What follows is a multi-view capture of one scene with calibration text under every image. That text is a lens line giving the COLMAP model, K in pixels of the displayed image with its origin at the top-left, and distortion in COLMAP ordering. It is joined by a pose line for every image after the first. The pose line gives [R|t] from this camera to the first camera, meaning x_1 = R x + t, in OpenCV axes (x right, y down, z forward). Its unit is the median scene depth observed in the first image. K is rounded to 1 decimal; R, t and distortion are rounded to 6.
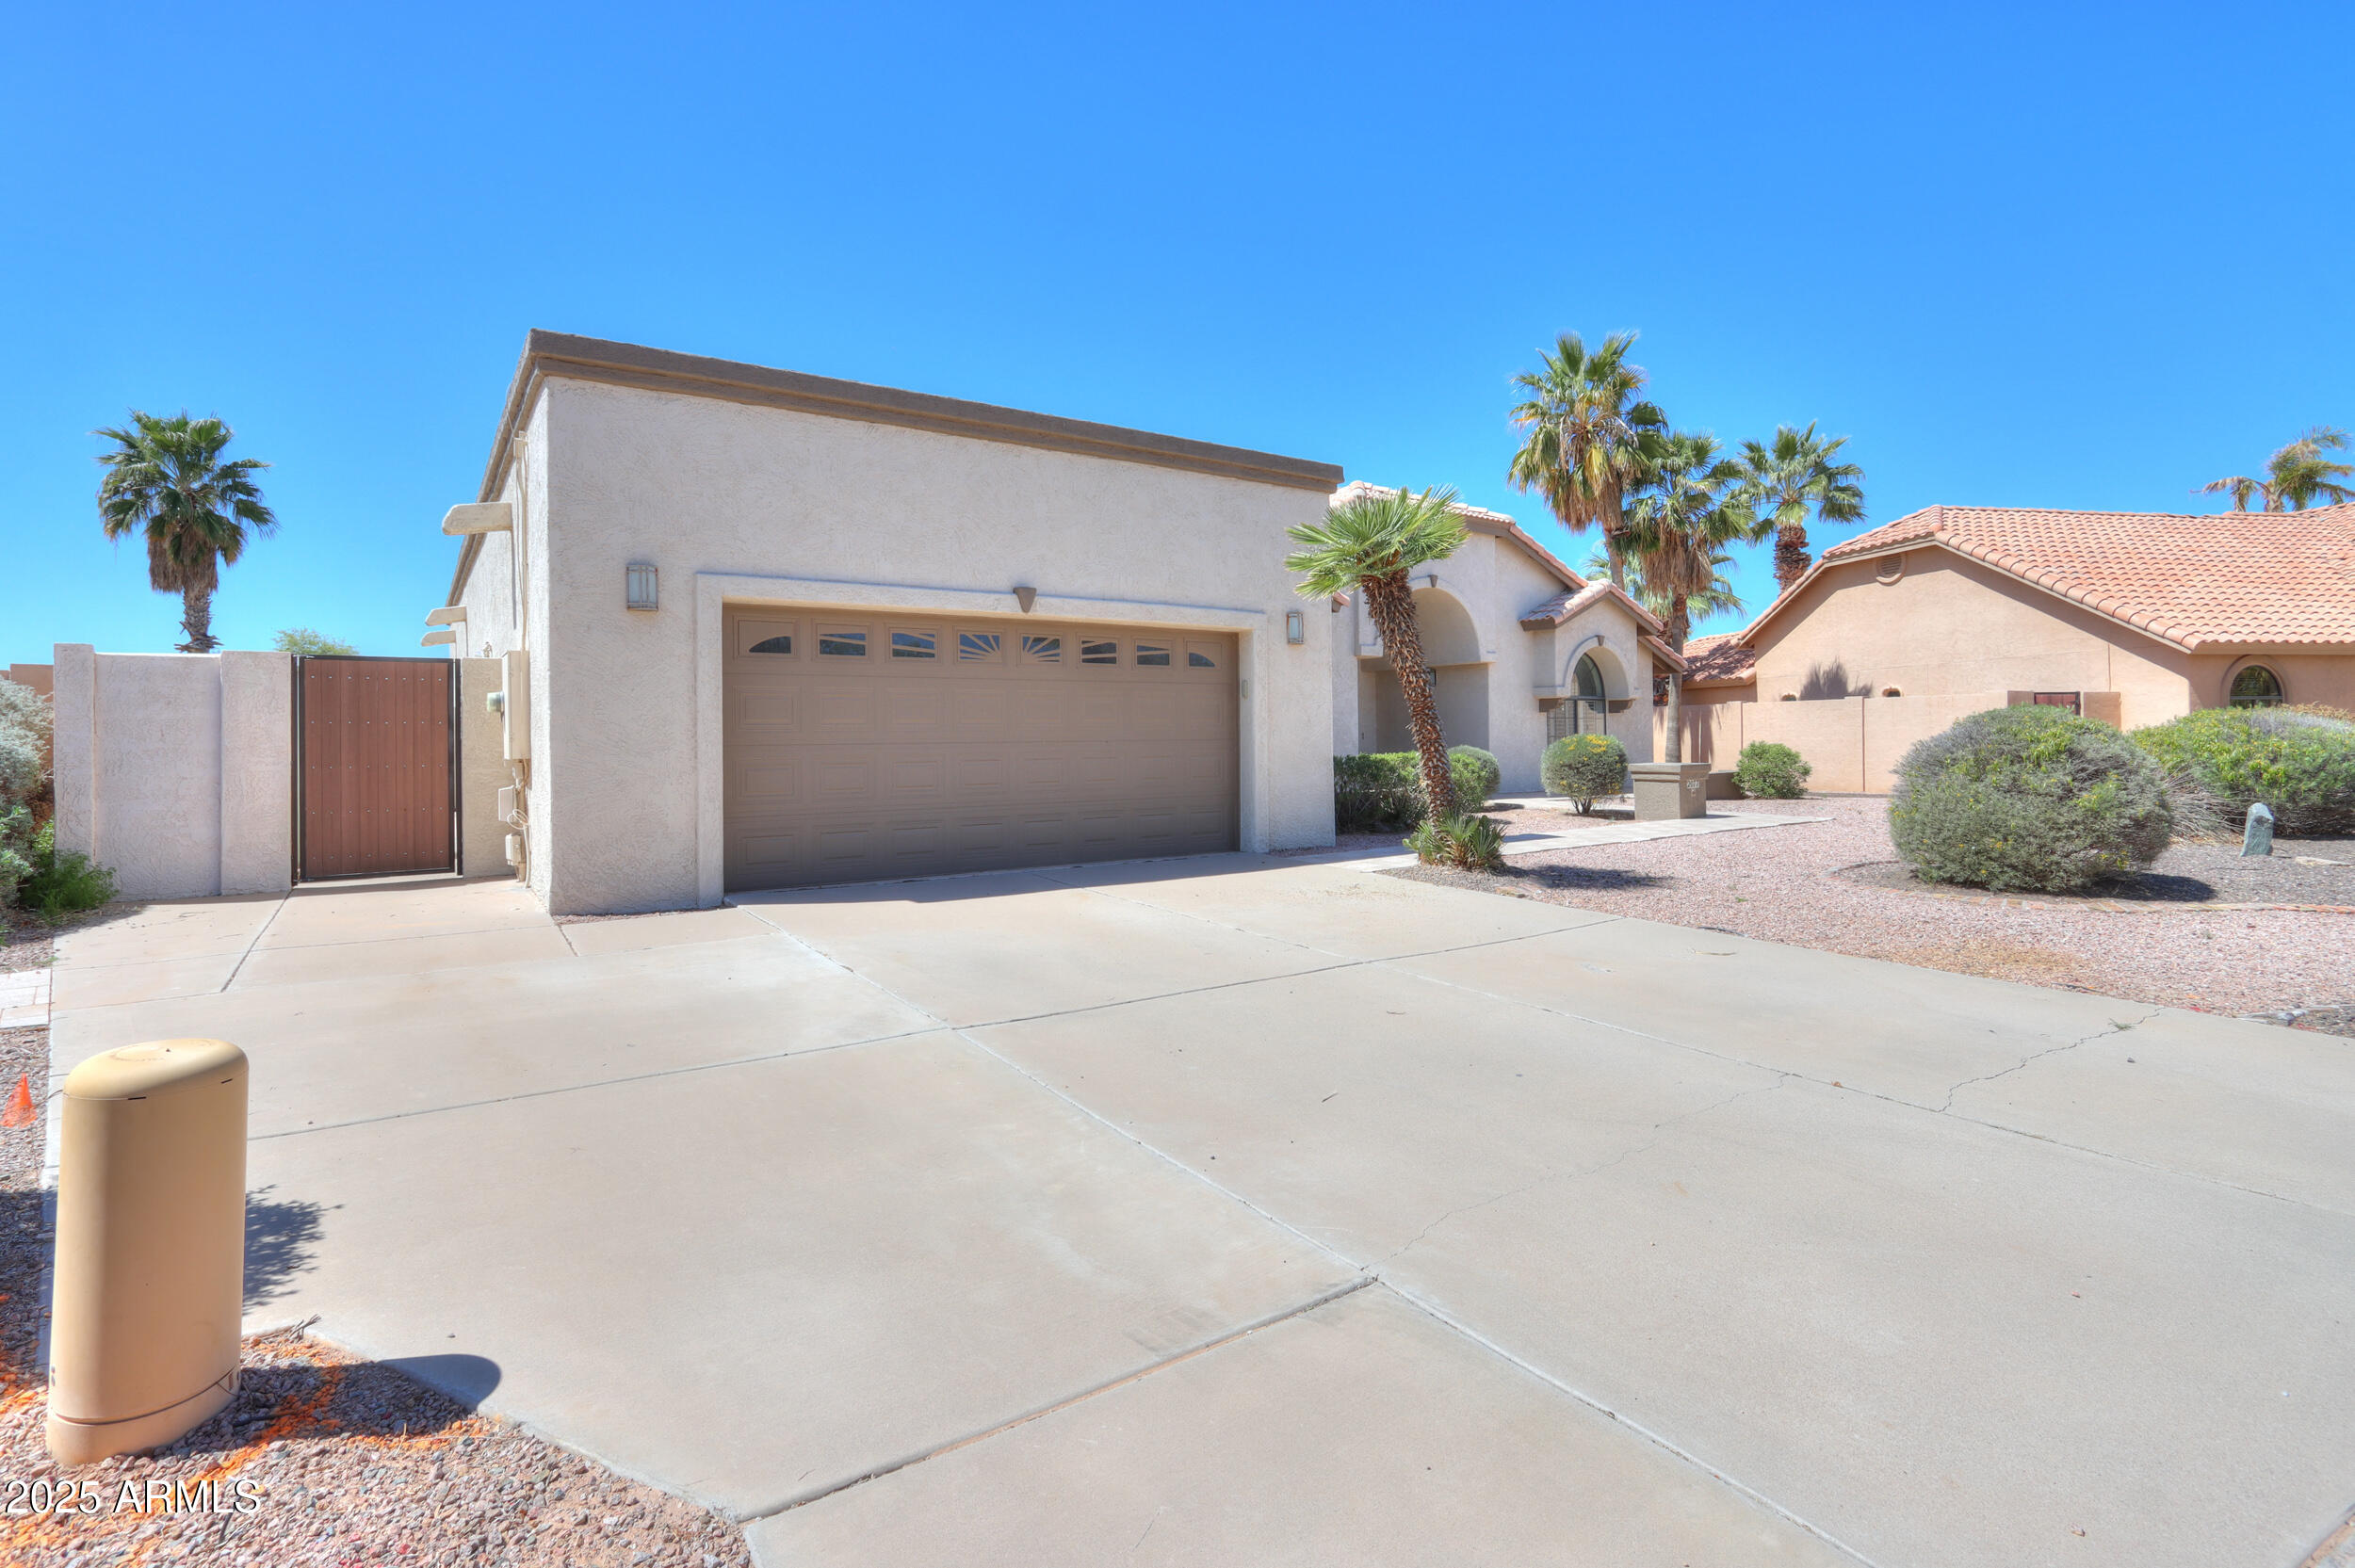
lens RADIAL K [[1097.7, 0, 1178.5], [0, 1097.7, 718.3], [0, 0, 1]] dist [-0.000070, 0.000248]
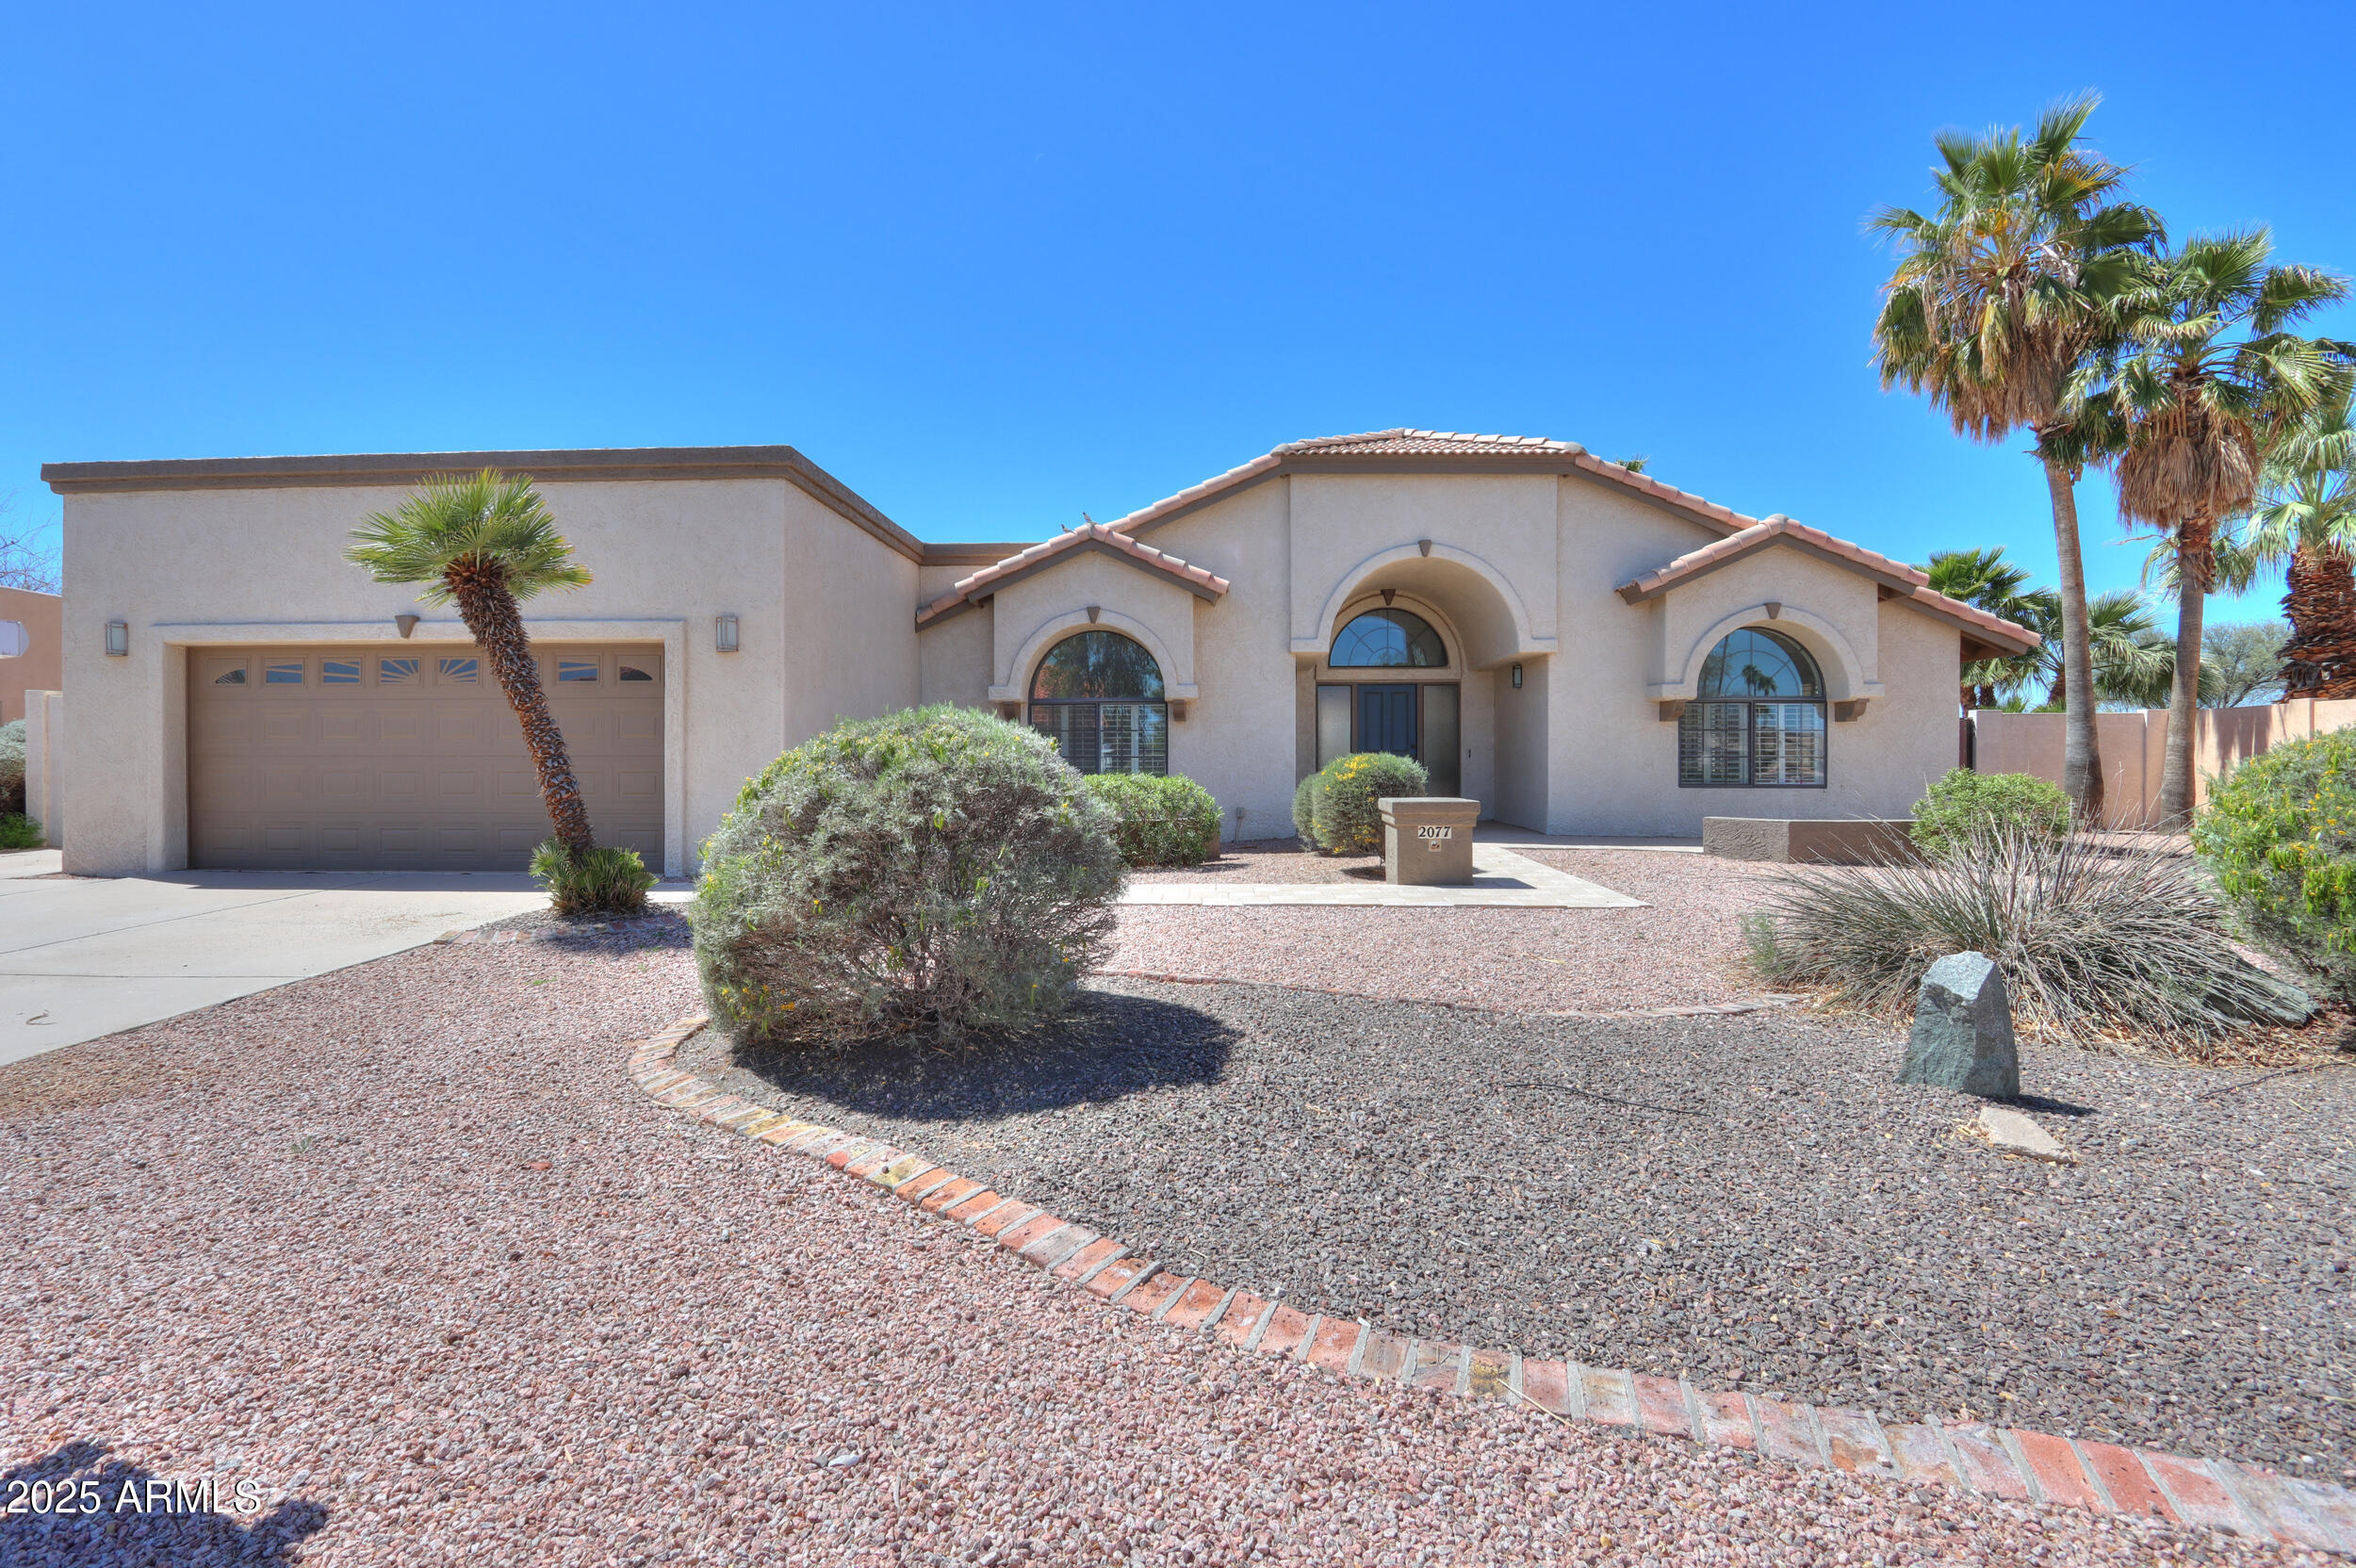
lens RADIAL K [[1111.6, 0, 1183.0], [0, 1111.6, 754.4], [0, 0, 1]] dist [0.000606, 0.001152]
pose [[0.787170, -0.000079, -0.616736, 1.130410], [0.004093, 0.999979, 0.005096, 0.017159], [0.616722, -0.006536, 0.787154, 0.588043]]
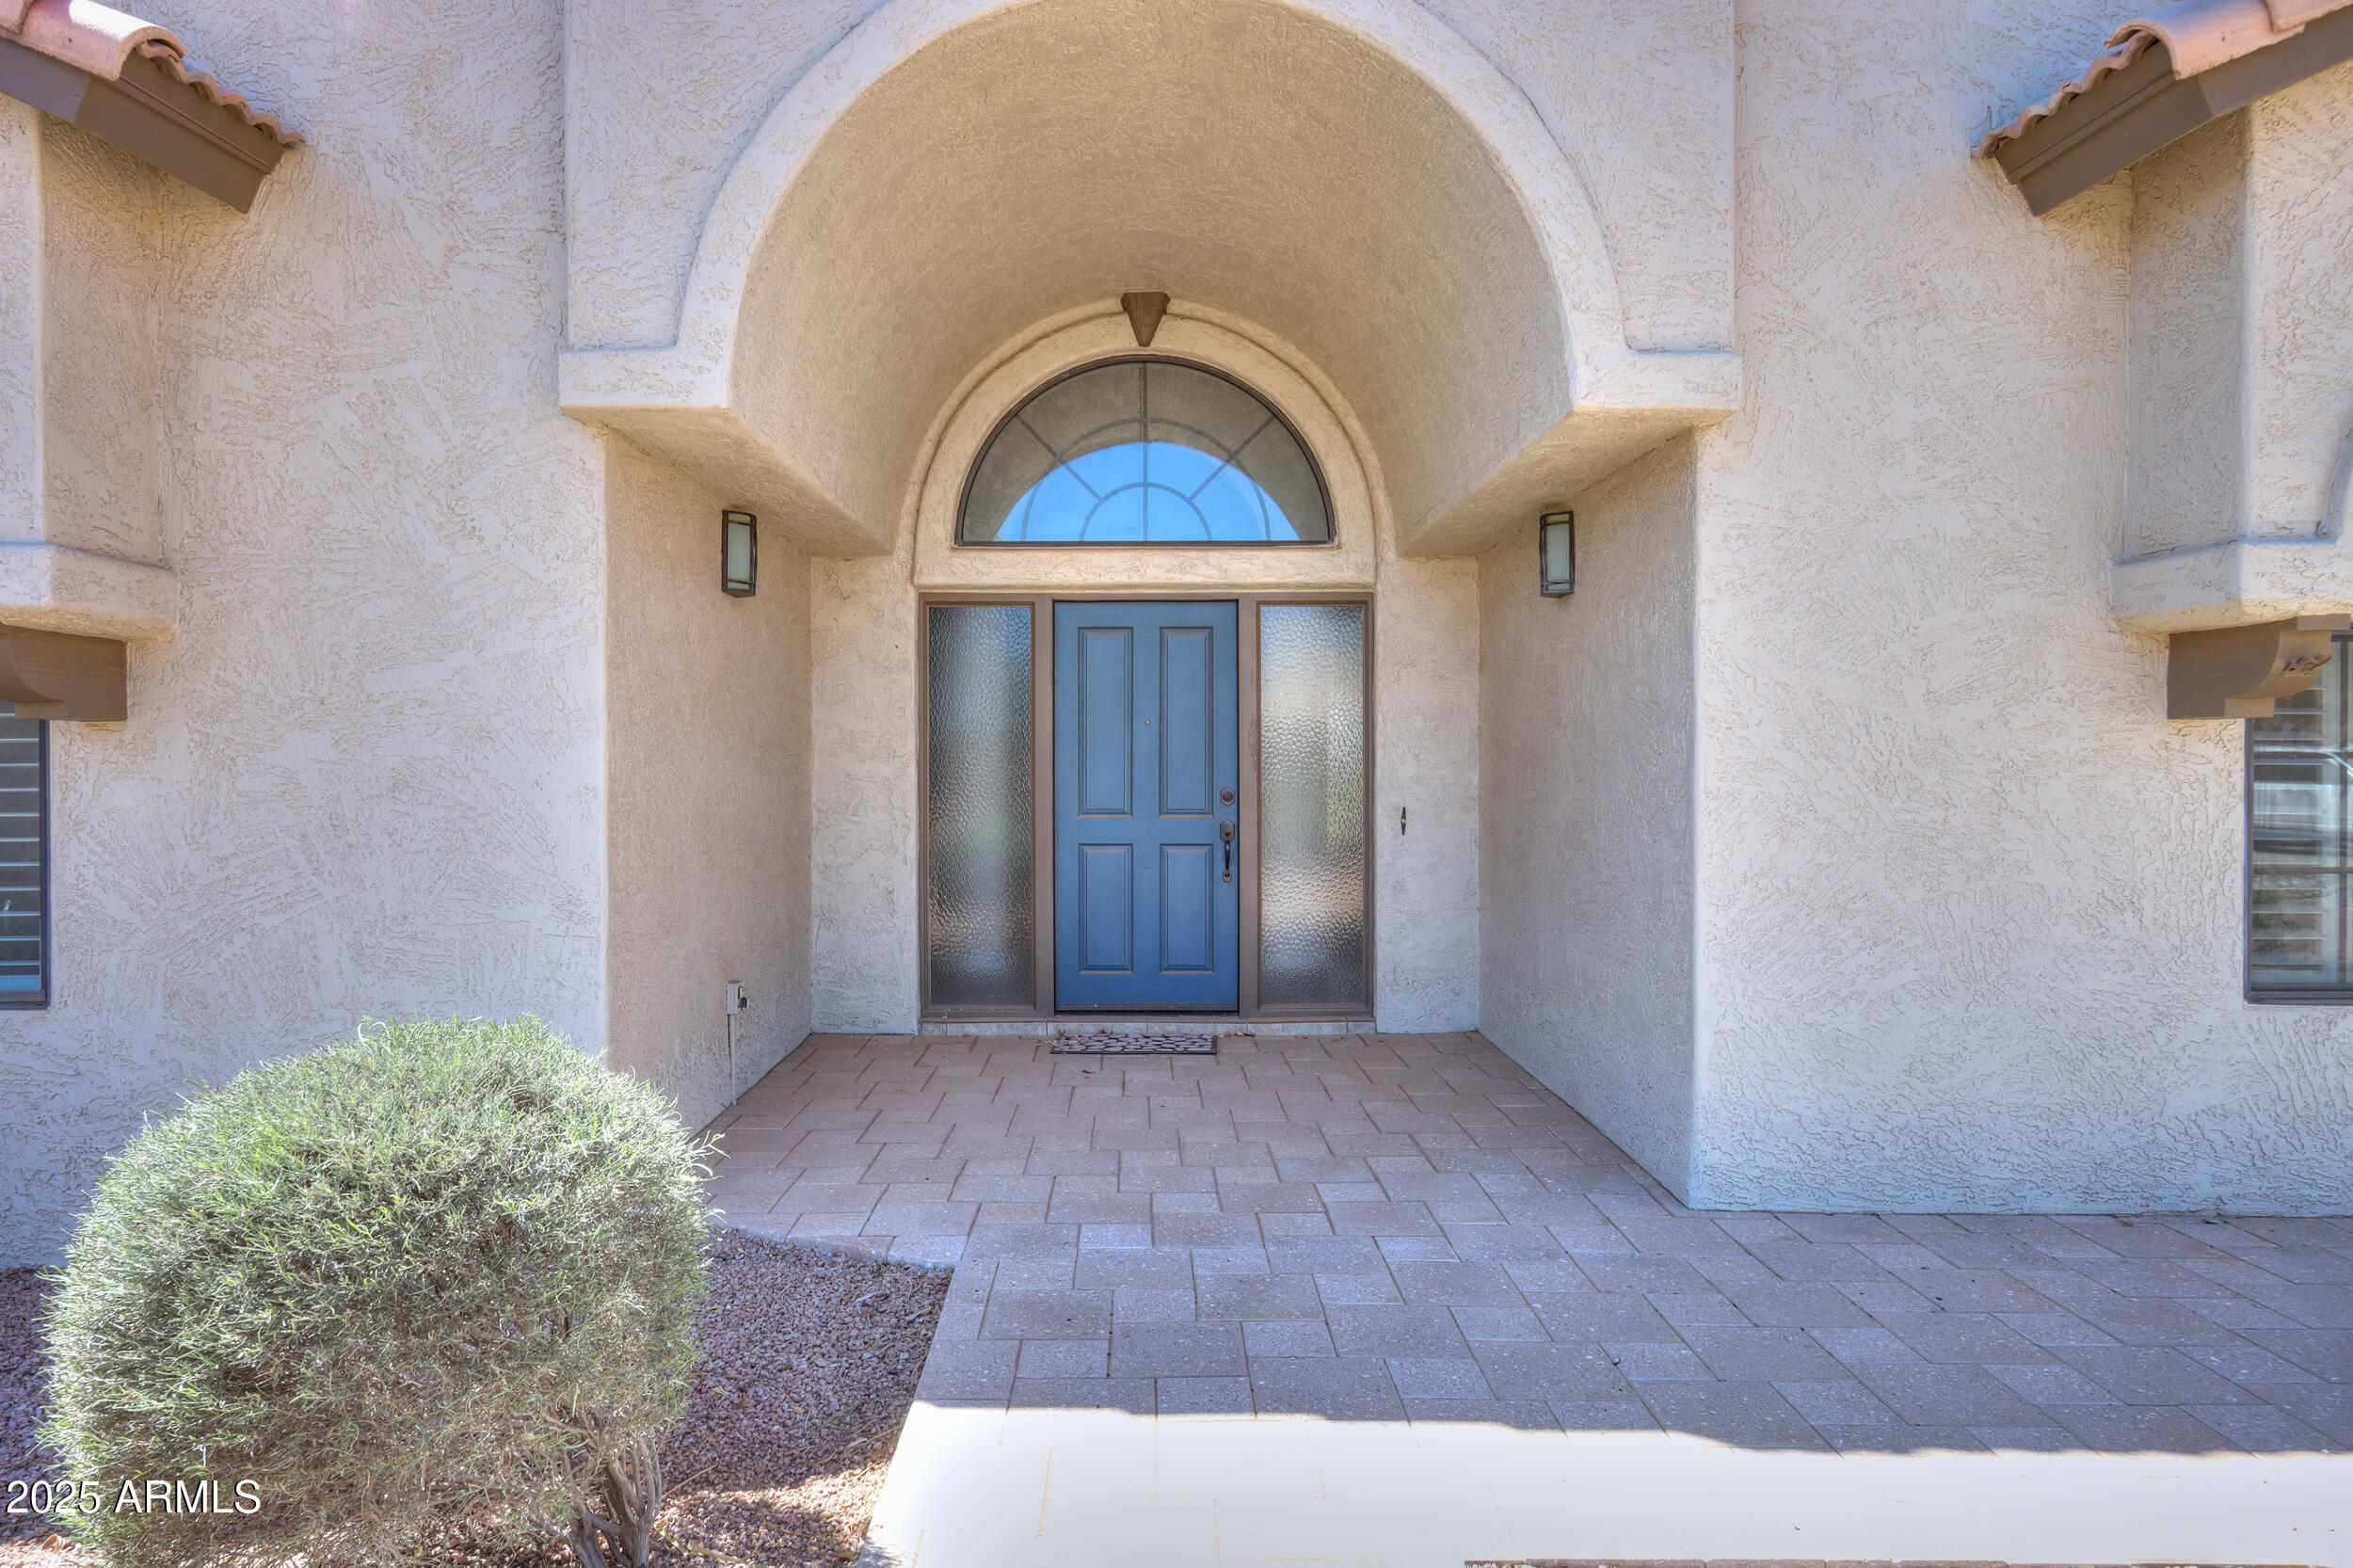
lens RADIAL K [[1540.3, 0, 1176.5], [0, 1540.3, 784.0], [0, 0, 1]] dist [-0.002610, -0.000694]
pose [[0.824271, 0.004316, -0.566179, 0.725356], [0.008111, 0.999778, 0.019430, -0.008877], [0.566137, -0.020608, 0.824053, 1.601508]]
